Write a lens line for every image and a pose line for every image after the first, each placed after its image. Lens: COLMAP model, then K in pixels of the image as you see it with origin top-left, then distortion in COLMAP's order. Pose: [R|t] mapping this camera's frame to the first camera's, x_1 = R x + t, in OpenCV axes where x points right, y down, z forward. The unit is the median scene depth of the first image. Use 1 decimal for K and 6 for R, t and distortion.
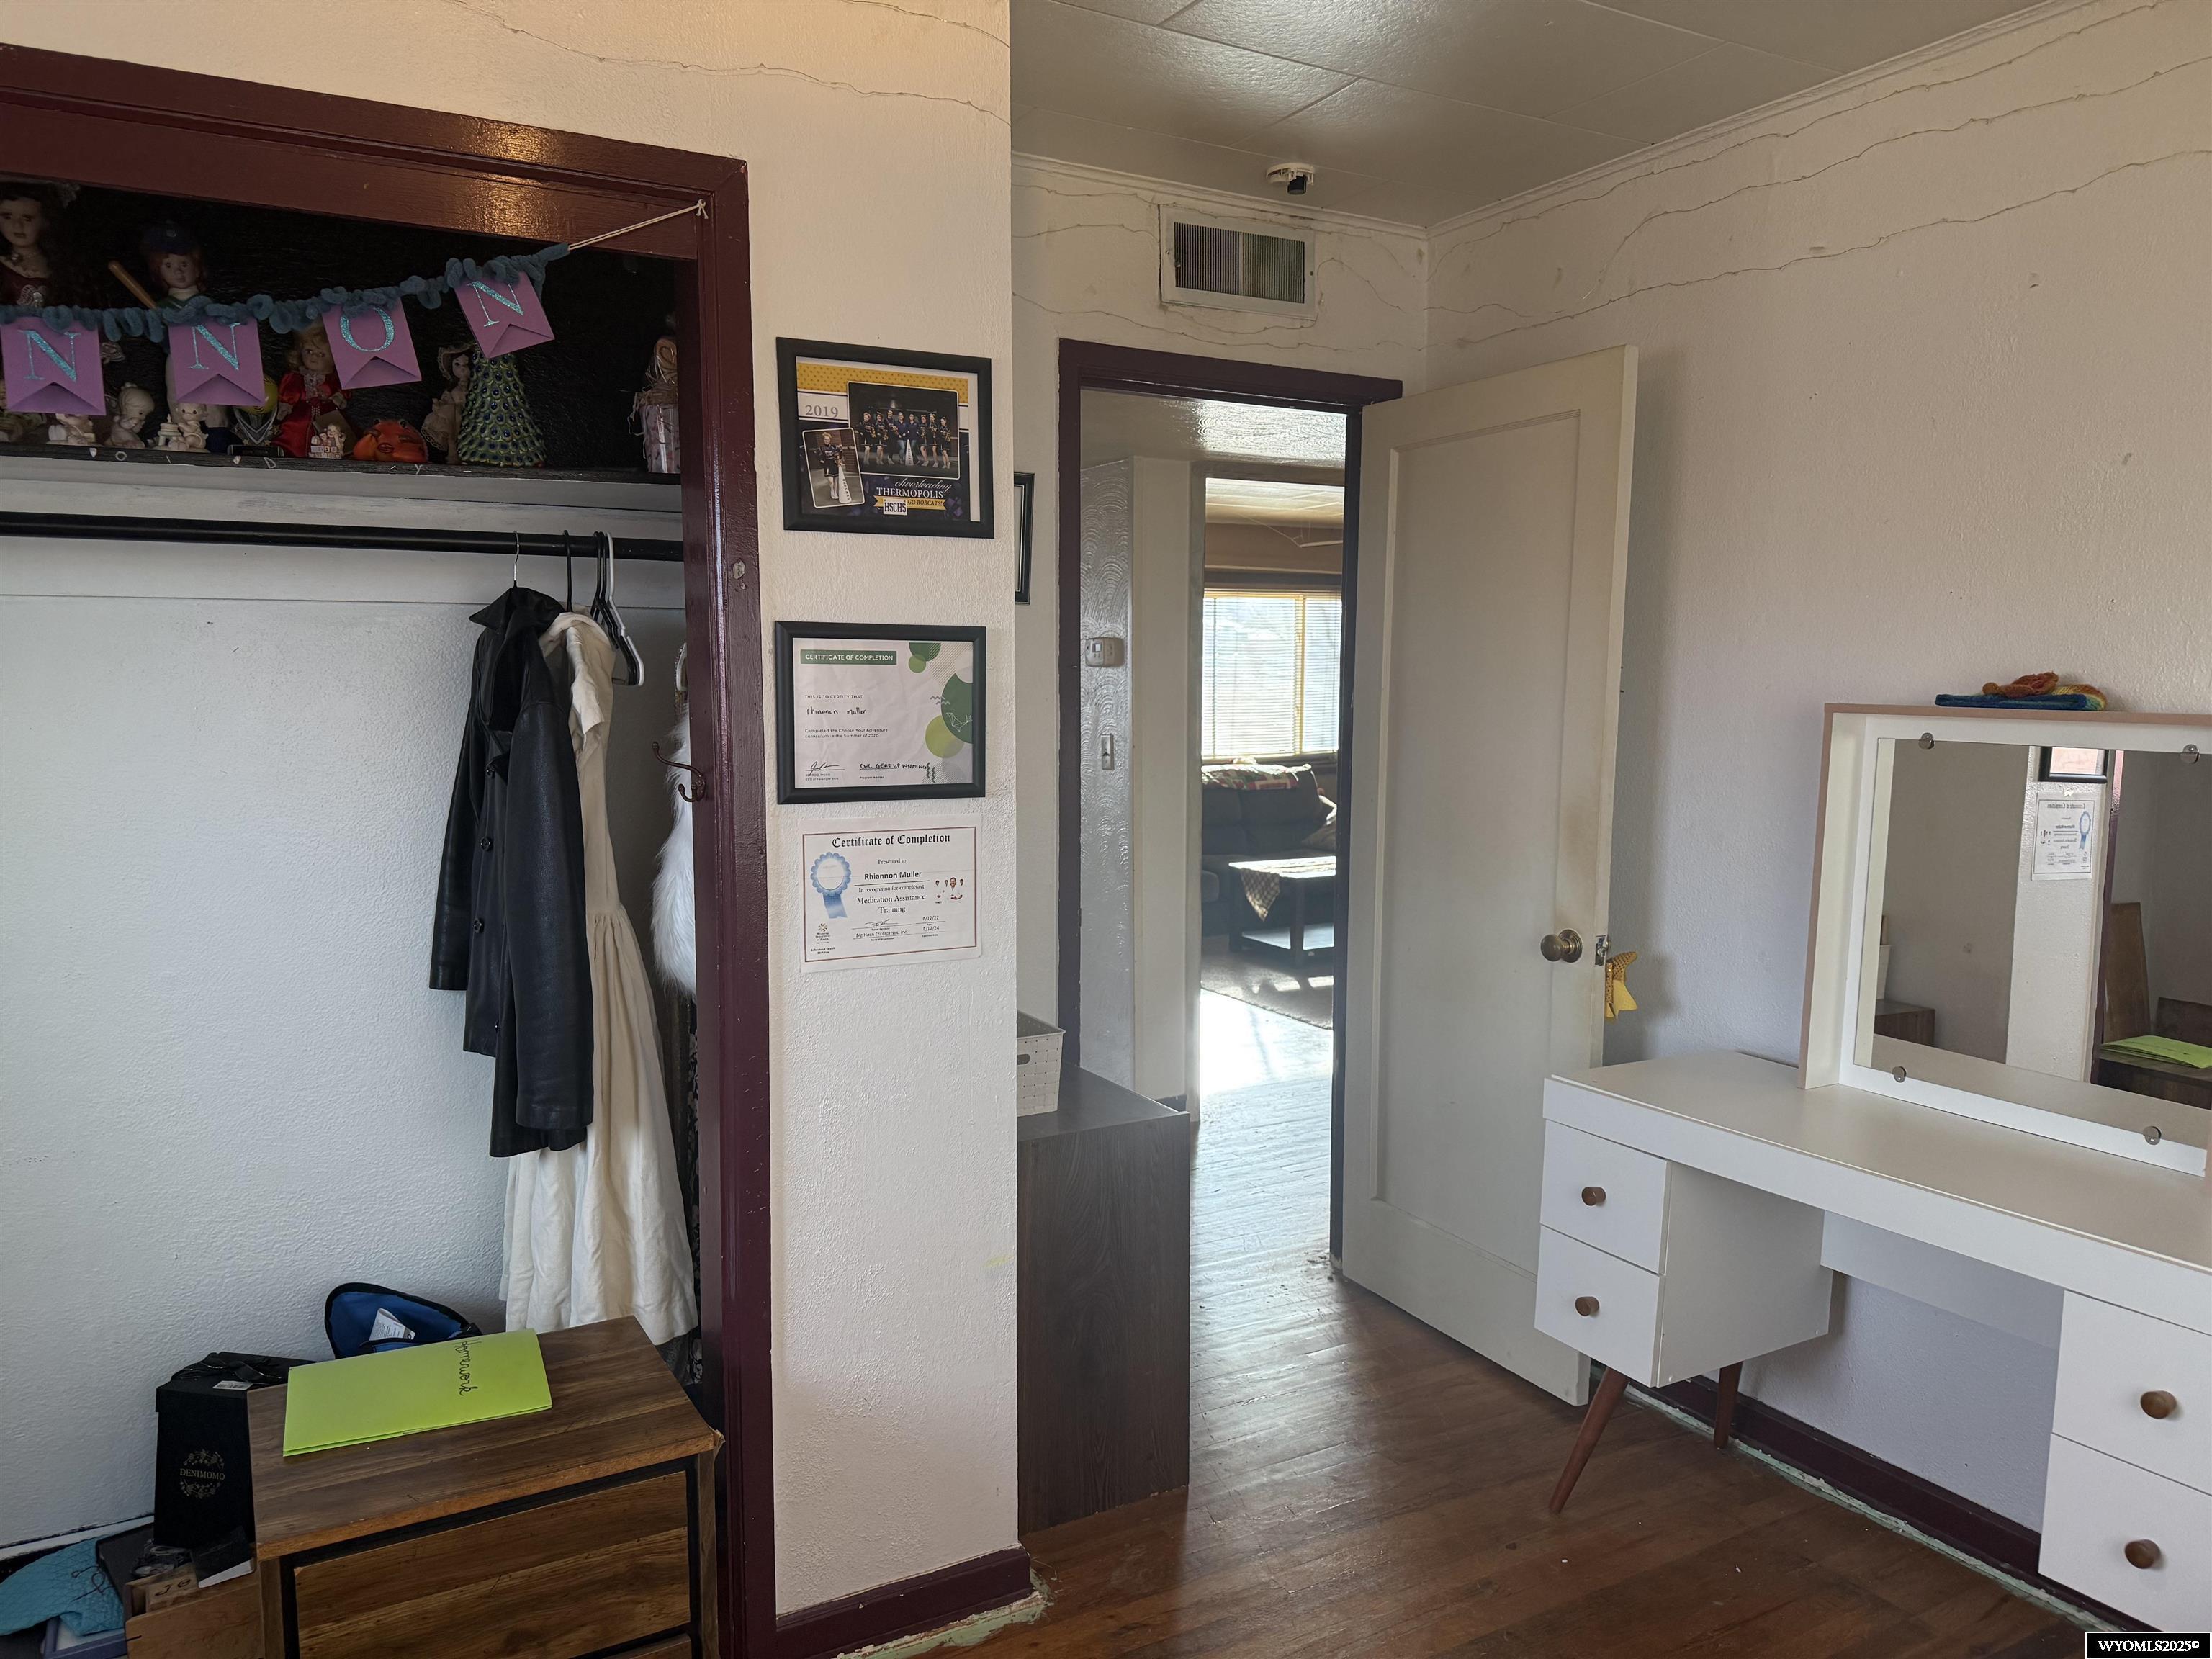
lens RADIAL K [[1567.9, 0, 1106.7], [0, 1567.9, 839.1], [0, 0, 1]] dist [0.098704, -0.123056]
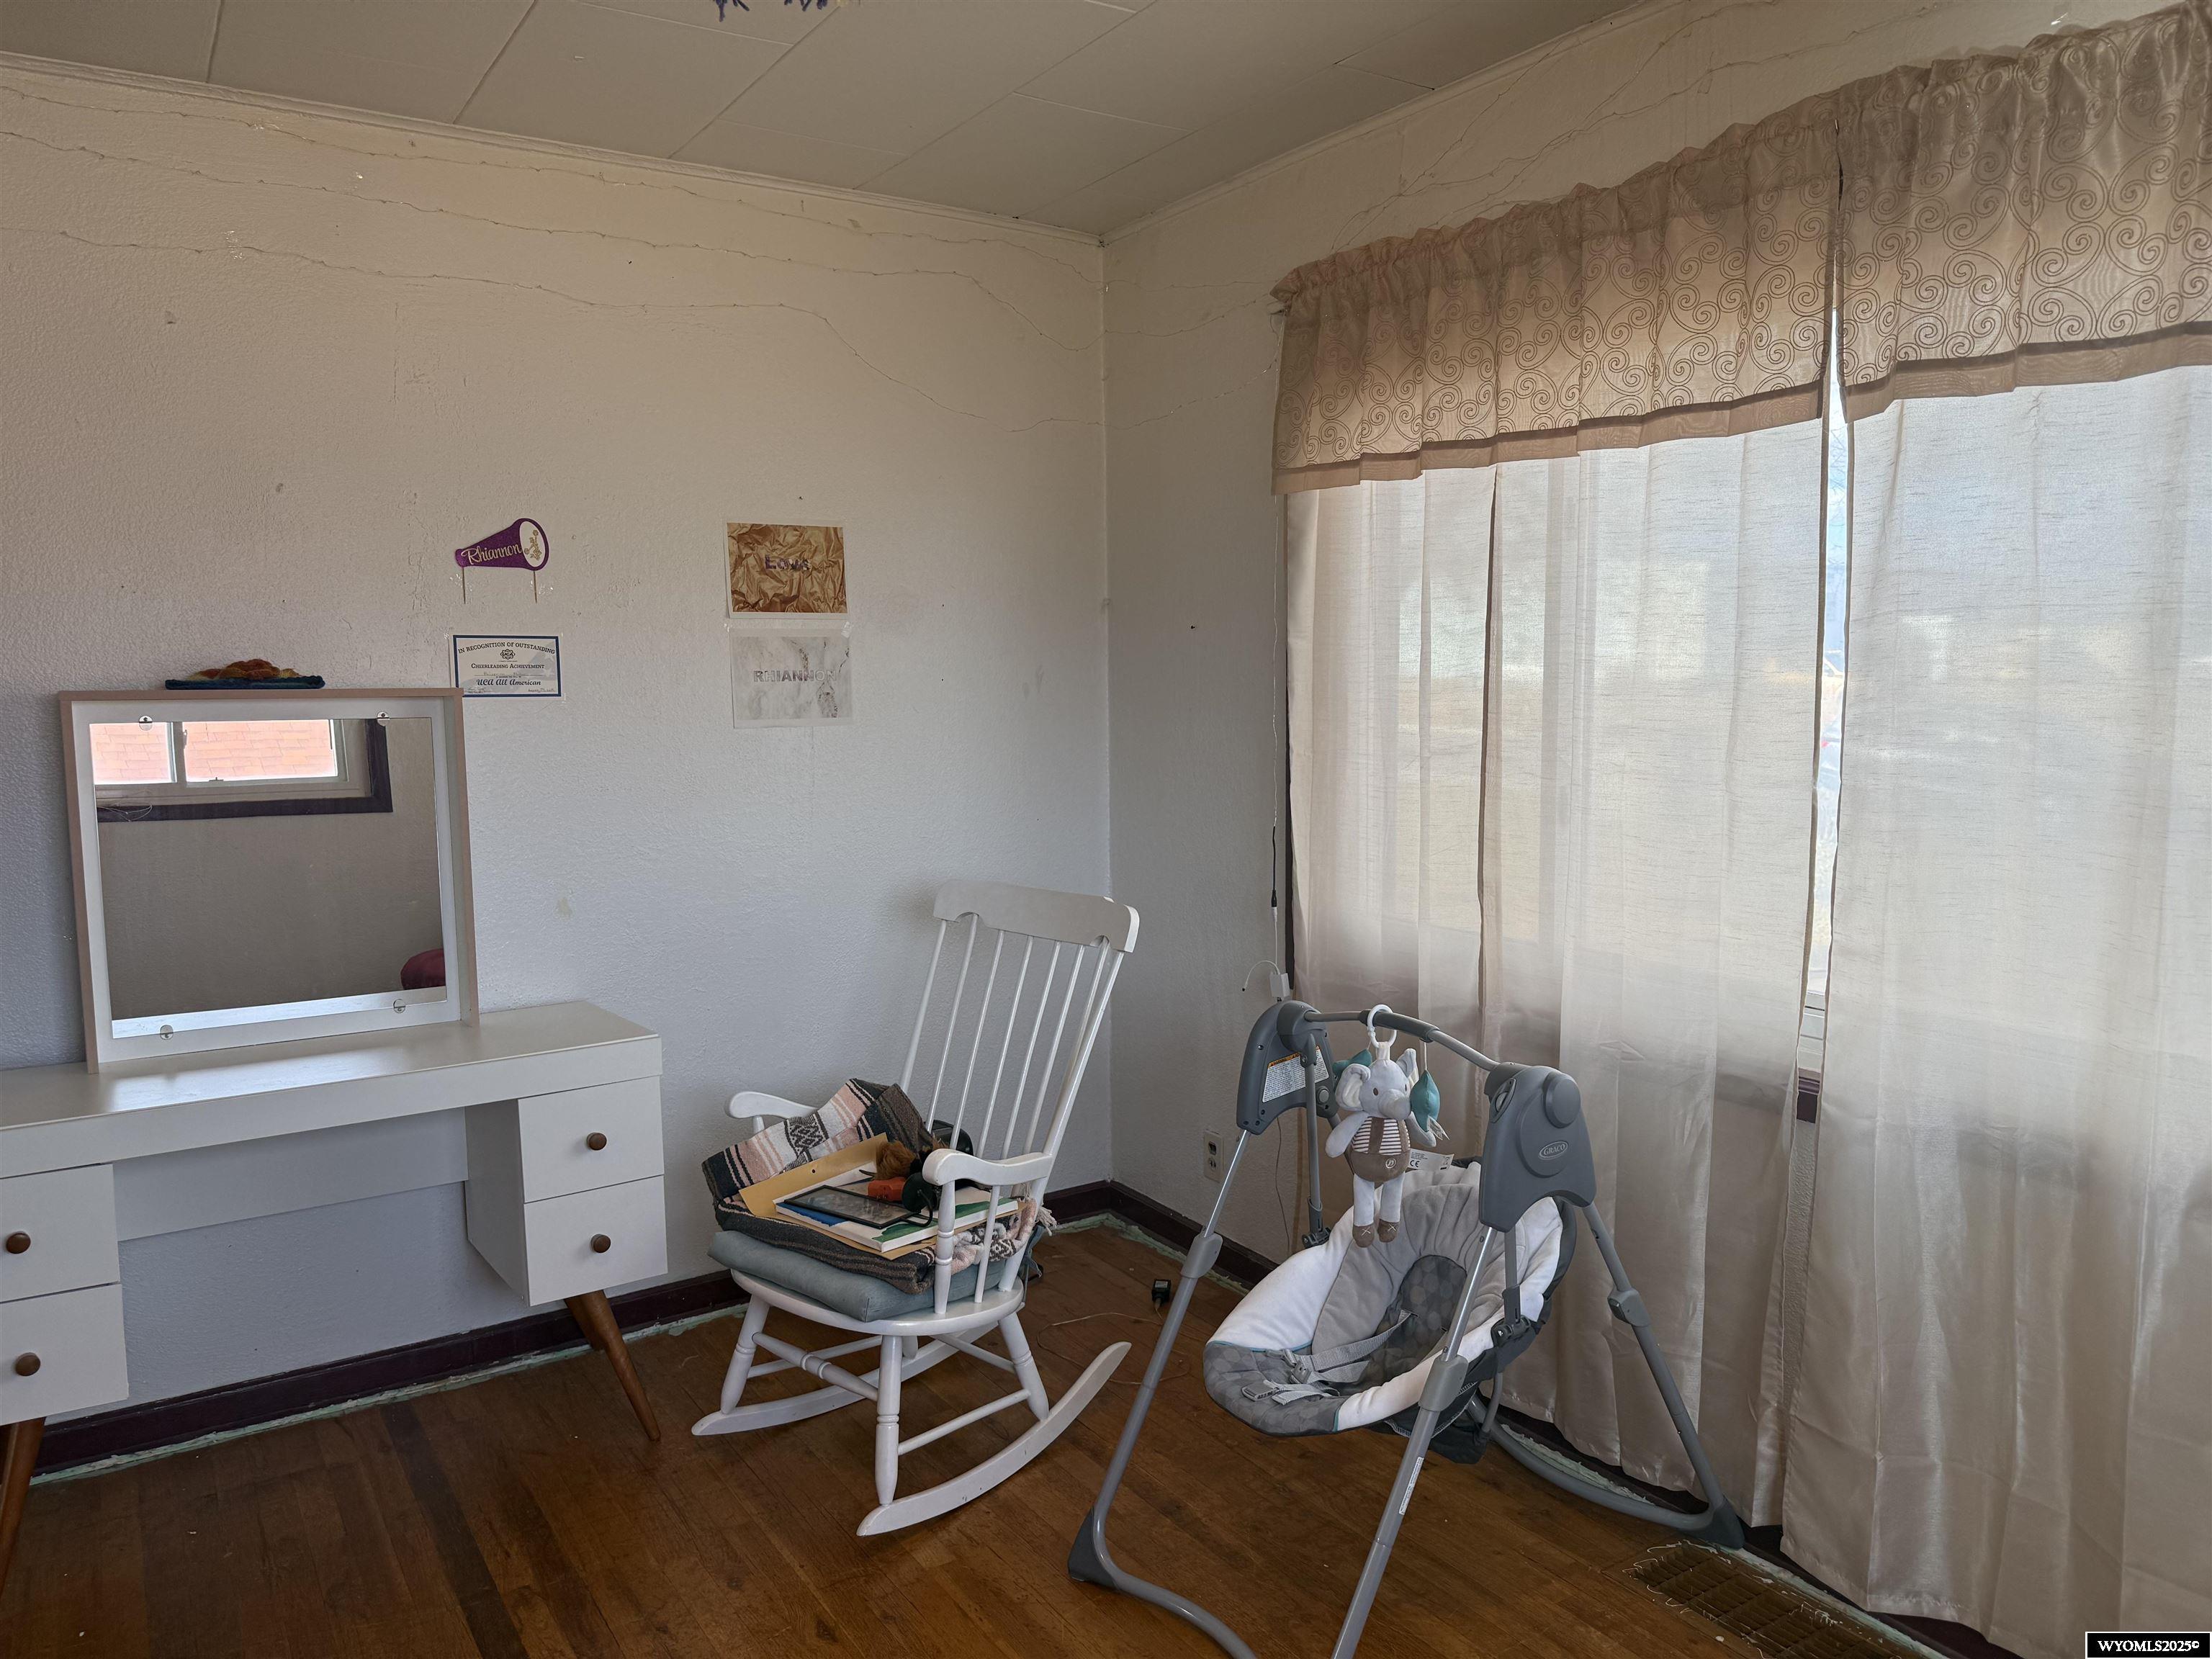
lens RADIAL K [[1567.9, 0, 1106.7], [0, 1567.9, 839.1], [0, 0, 1]] dist [0.098704, -0.123056]
pose [[-0.070089, -0.113682, 0.991042, -0.625864], [0.117974, 0.985568, 0.121398, -0.039057], [-0.990540, 0.125425, -0.055666, 0.427506]]
